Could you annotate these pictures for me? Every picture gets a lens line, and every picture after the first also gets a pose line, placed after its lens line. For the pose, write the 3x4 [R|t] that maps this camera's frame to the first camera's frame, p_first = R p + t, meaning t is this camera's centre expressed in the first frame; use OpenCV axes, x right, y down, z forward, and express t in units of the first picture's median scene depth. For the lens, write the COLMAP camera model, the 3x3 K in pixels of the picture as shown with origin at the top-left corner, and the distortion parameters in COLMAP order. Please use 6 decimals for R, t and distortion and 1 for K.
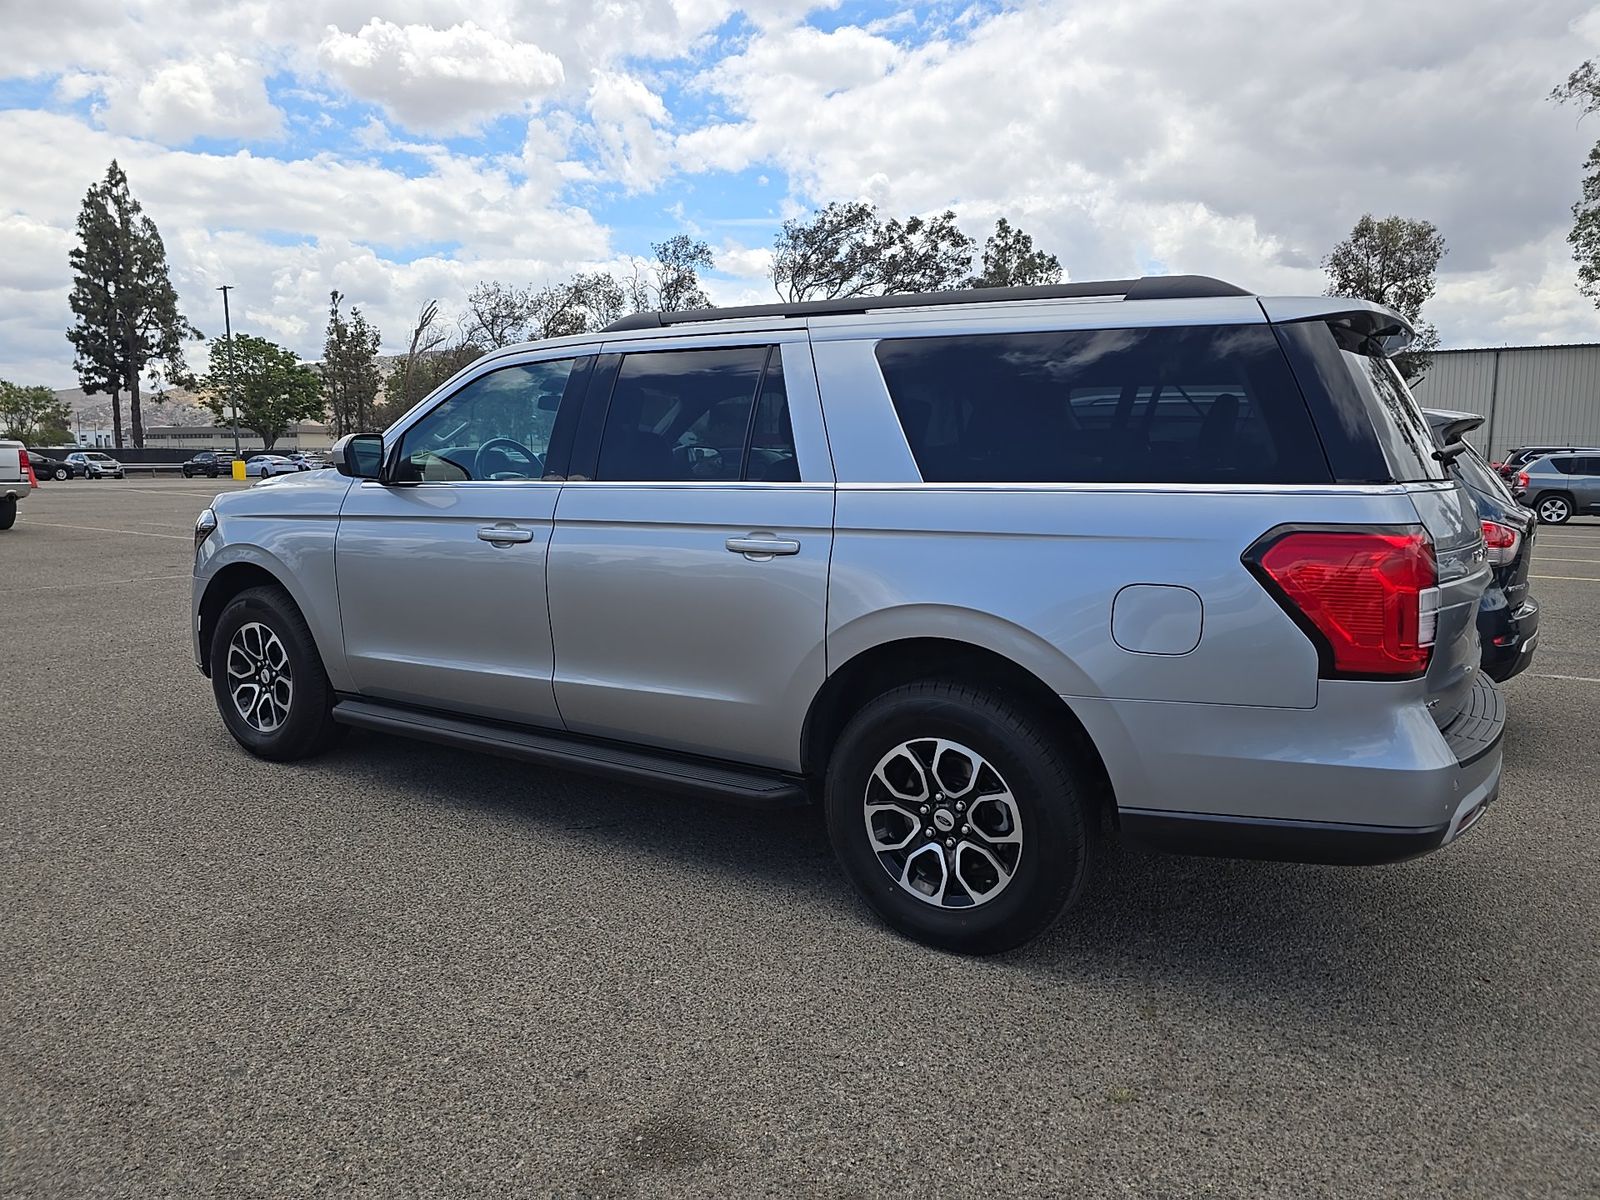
lens RADIAL K [[1084.1, 0, 799.9], [0, 1084.1, 608.5], [0, 0, 1]] dist [0.035197, -0.035930]
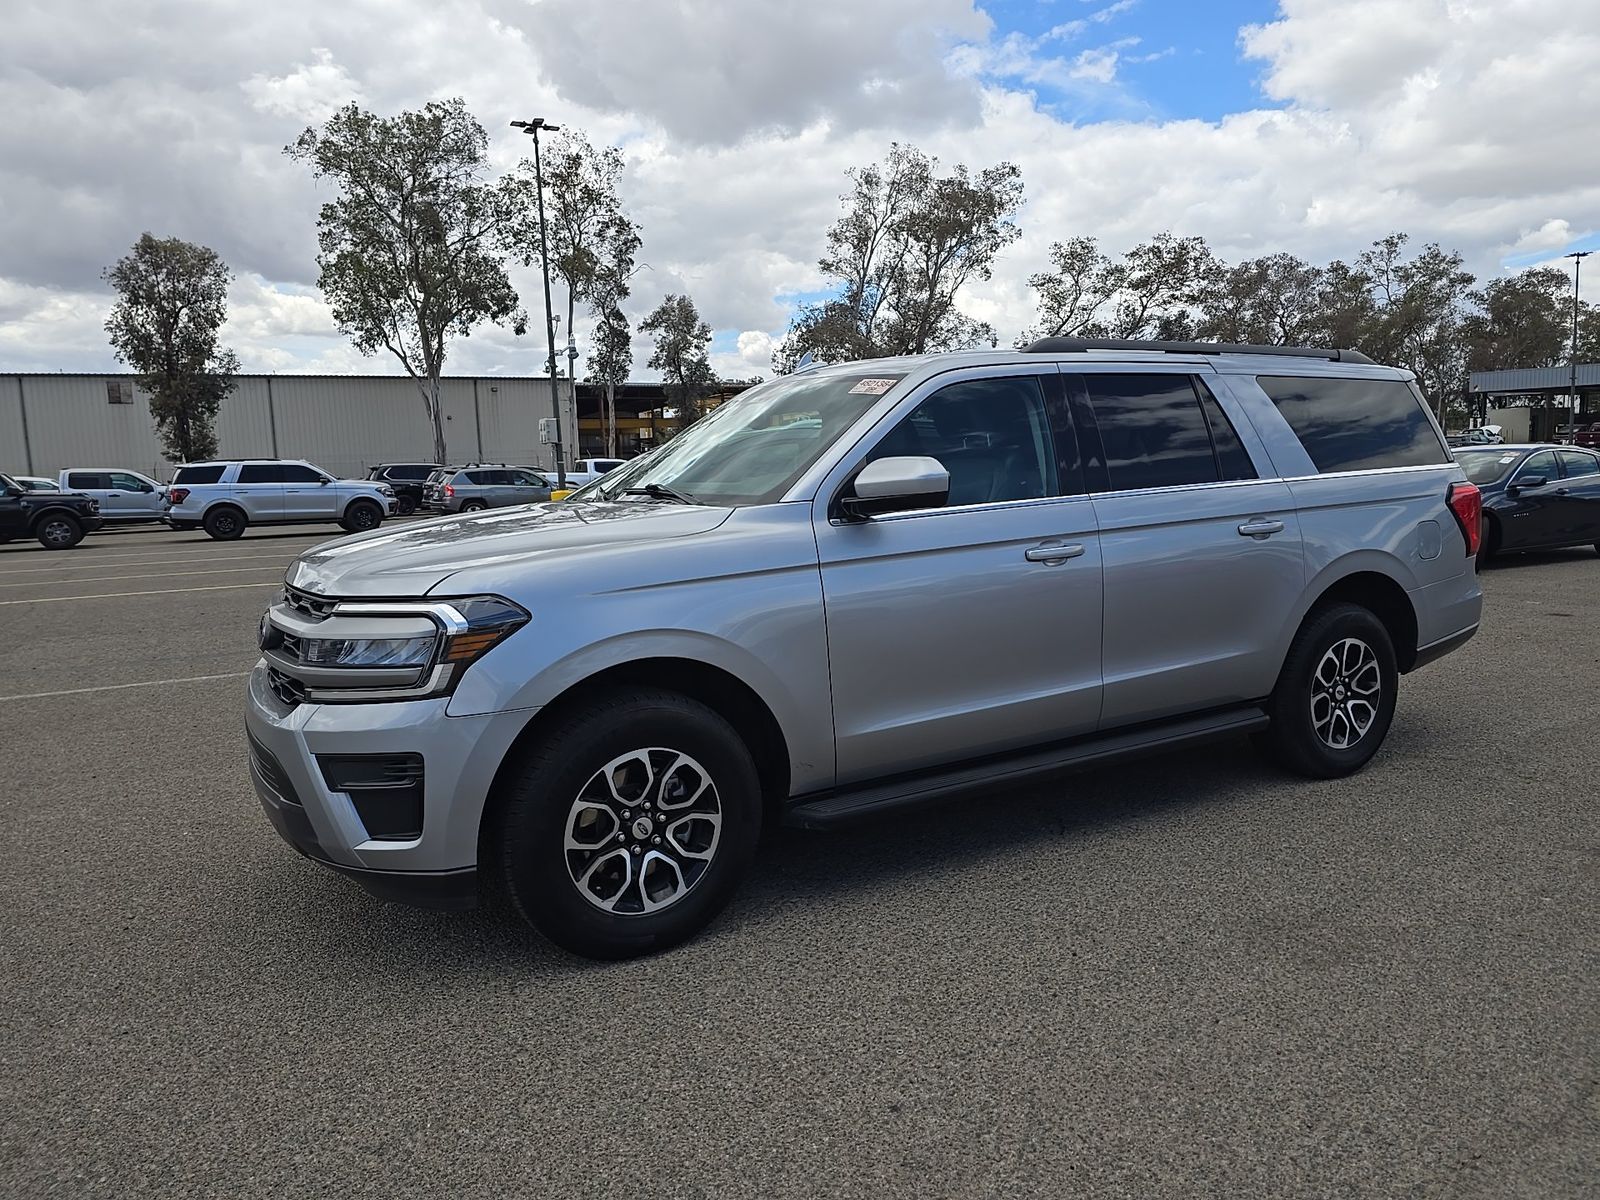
lens RADIAL K [[1084.1, 0, 801.6], [0, 1084.1, 599.1], [0, 0, 1]] dist [0.035197, -0.035930]
pose [[0.464537, -0.134688, 0.875251, -0.120277], [0.159348, 0.984947, 0.066995, -0.012336], [-0.871099, 0.108348, 0.479006, 0.070756]]
